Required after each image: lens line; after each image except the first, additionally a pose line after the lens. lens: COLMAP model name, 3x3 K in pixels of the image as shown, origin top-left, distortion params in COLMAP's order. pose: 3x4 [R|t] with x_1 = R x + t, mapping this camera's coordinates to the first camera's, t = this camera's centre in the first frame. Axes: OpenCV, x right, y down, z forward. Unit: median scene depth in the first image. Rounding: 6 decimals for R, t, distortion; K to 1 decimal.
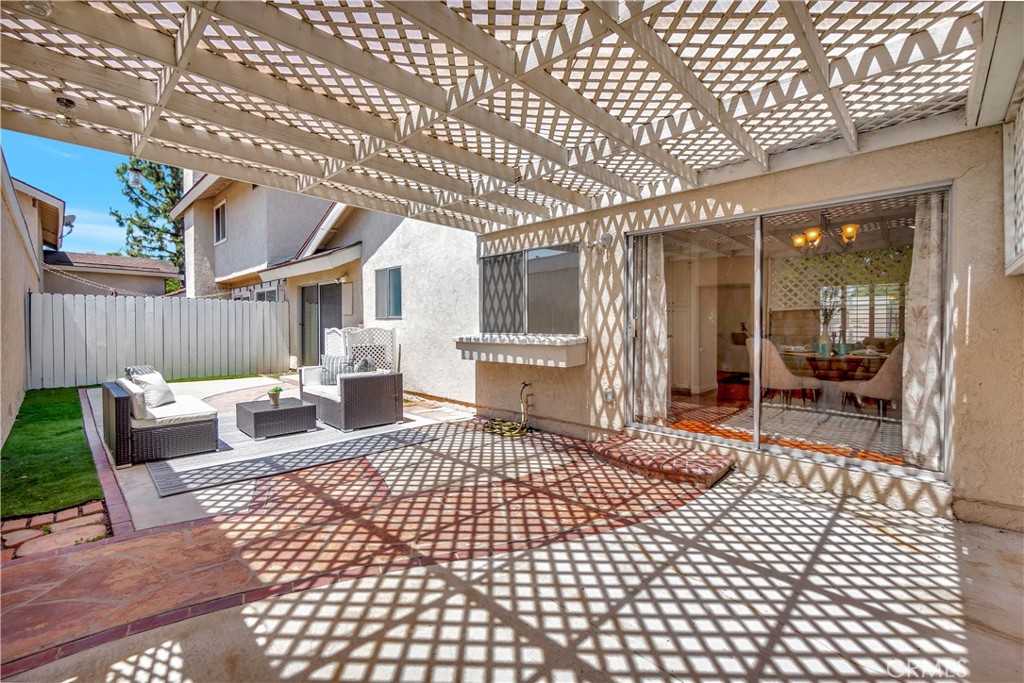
lens RADIAL K [[440.1, 0, 502.9], [0, 440.1, 338.8], [0, 0, 1]] dist [-0.003744, 0.004732]
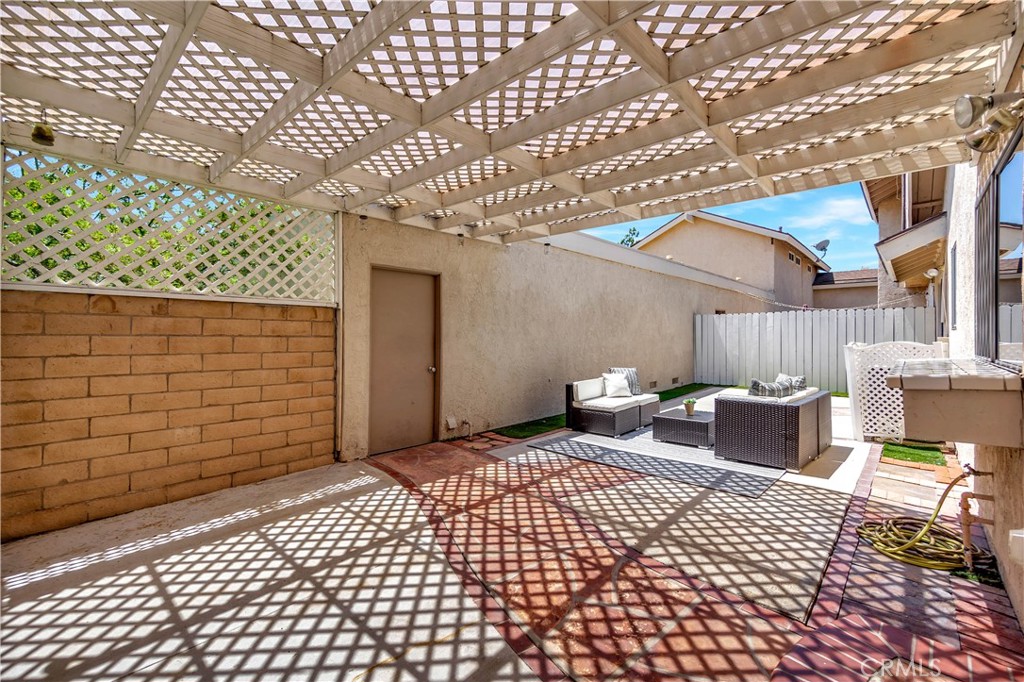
lens RADIAL K [[440.1, 0, 514.0], [0, 440.1, 338.7], [0, 0, 1]] dist [-0.003744, 0.004732]
pose [[0.027295, -0.002136, -0.999625, 0.843082], [-0.018144, 0.999832, -0.002631, -0.037425], [0.999463, 0.018209, 0.027252, 0.854765]]
